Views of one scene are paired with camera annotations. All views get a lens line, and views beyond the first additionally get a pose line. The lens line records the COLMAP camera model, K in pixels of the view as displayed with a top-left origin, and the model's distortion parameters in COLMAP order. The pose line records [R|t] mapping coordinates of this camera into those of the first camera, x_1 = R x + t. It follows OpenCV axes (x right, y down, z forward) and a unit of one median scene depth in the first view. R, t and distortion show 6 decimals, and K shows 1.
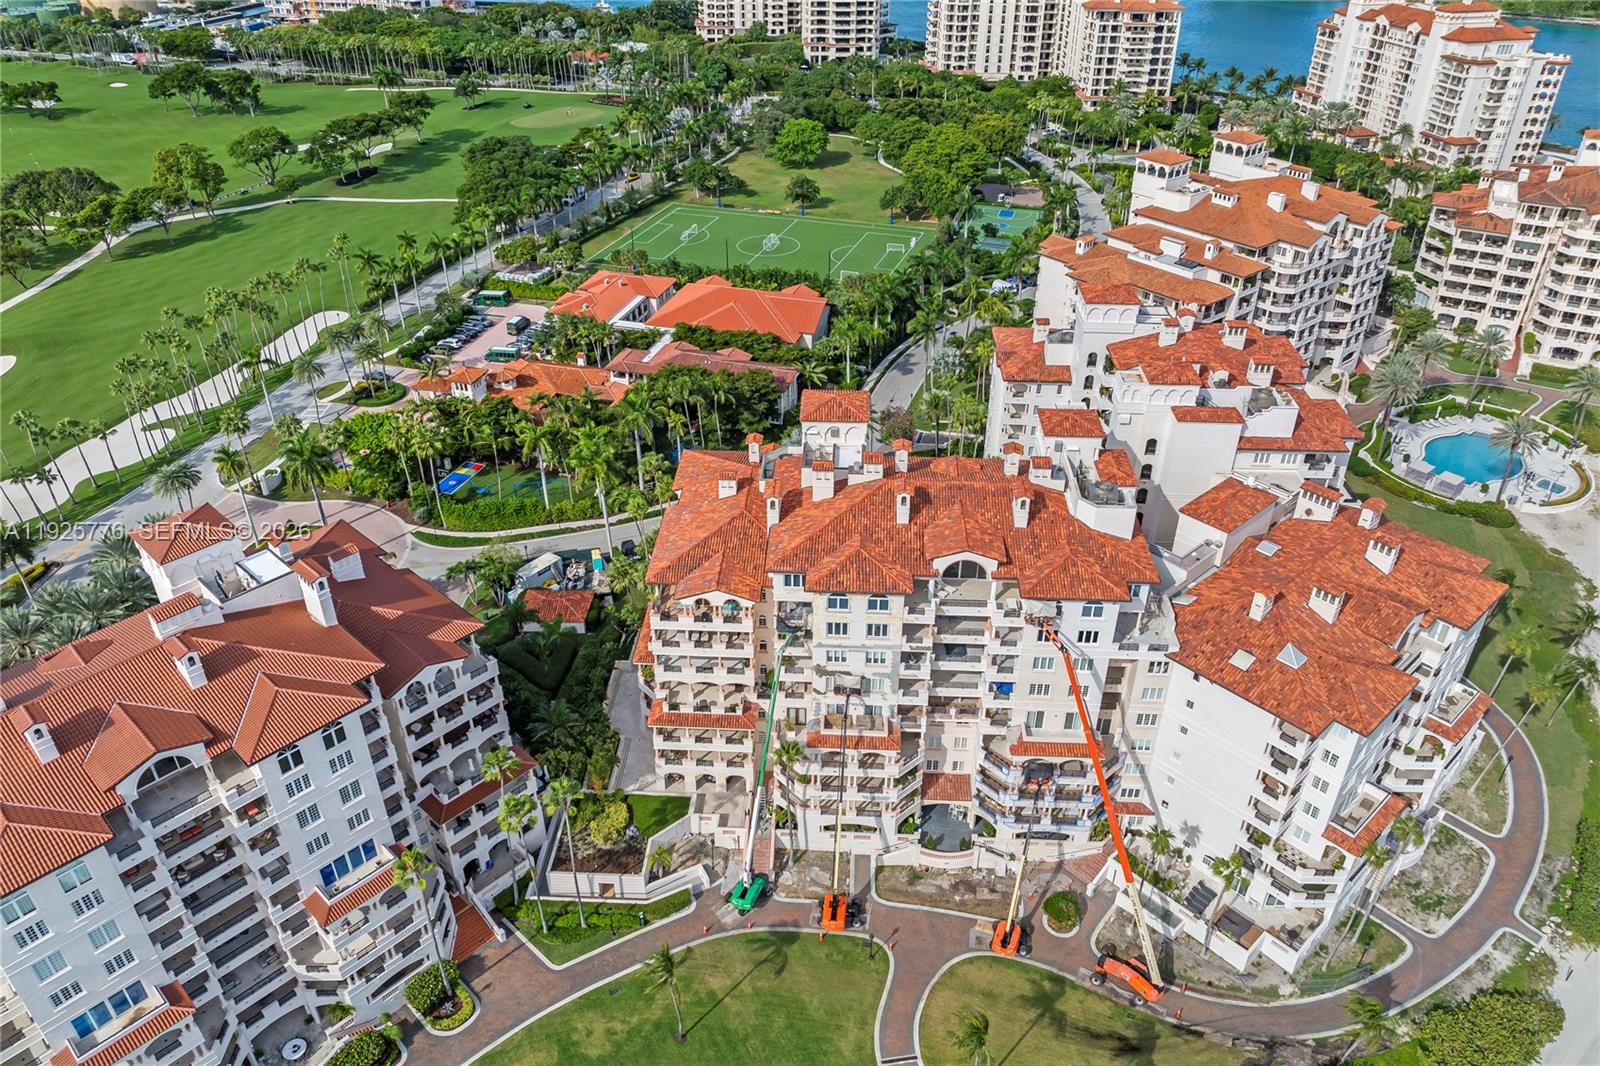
lens RADIAL K [[1127.9, 0, 809.5], [0, 1127.9, 522.2], [0, 0, 1]] dist [-0.049448, 0.028493]
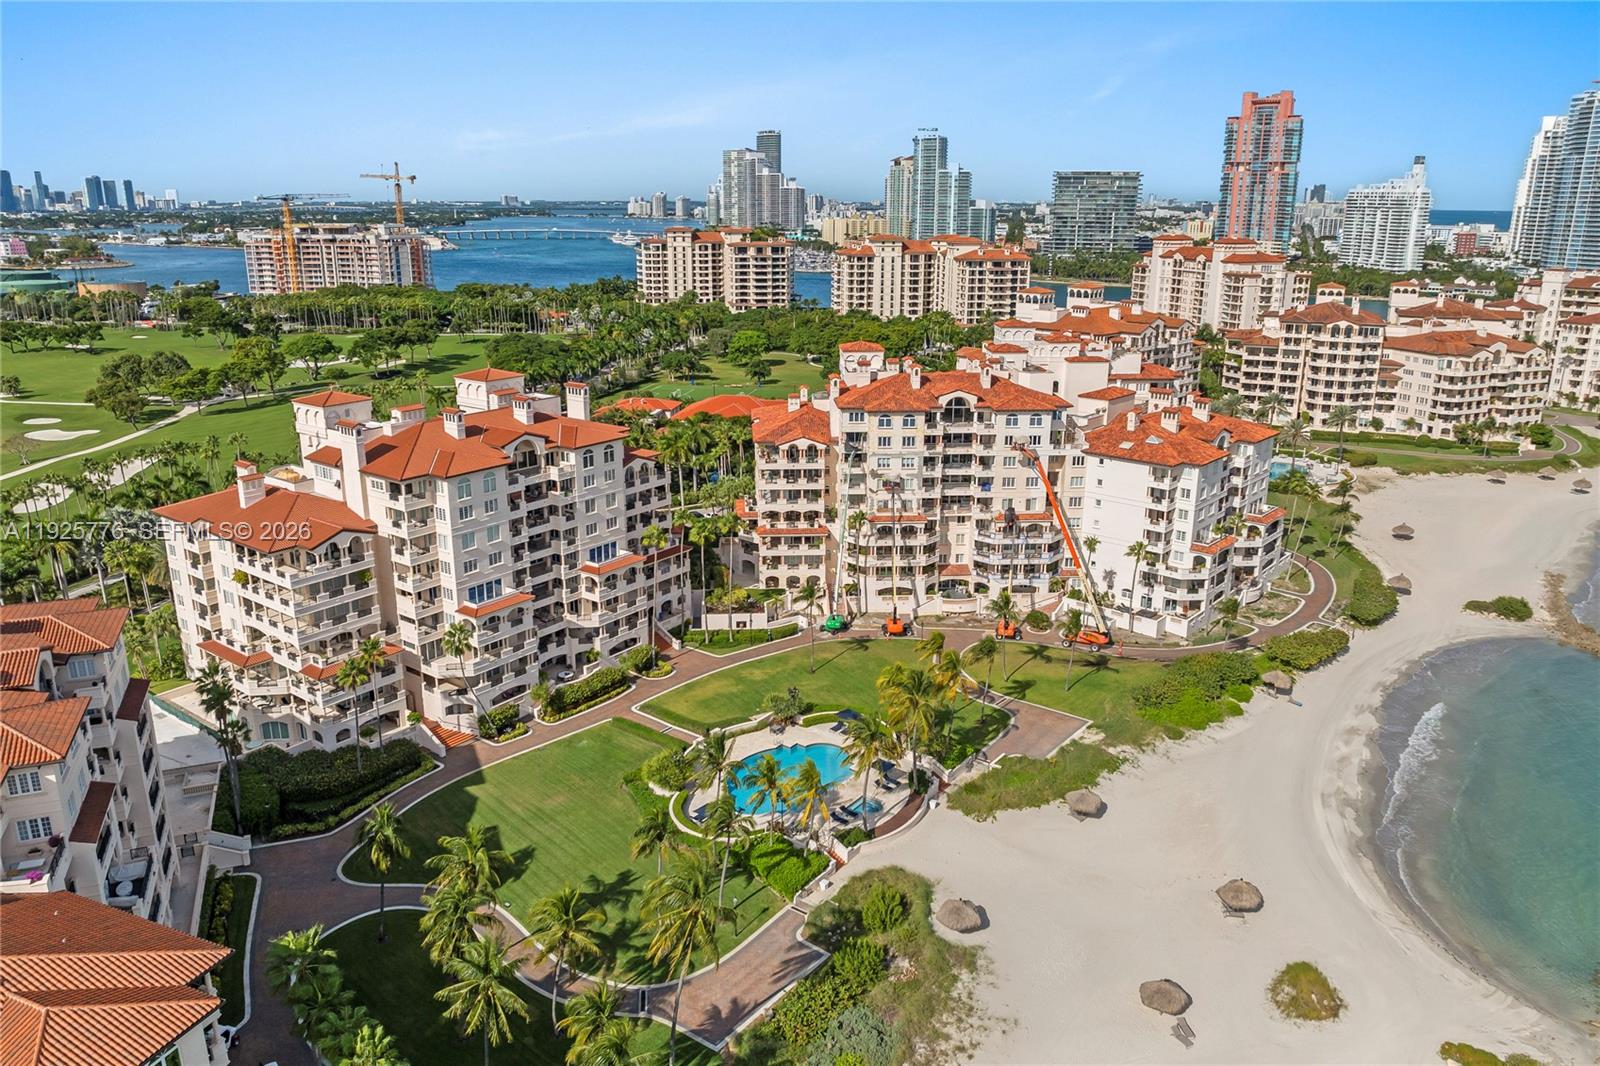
lens RADIAL K [[1130.9, 0, 804.6], [0, 1130.9, 522.1], [0, 0, 1]] dist [-0.030709, -0.006282]
pose [[0.994011, -0.030886, 0.104822, -0.148651], [0.059162, 0.958591, -0.278574, 0.367324], [-0.091877, 0.283107, 0.954677, -0.291548]]
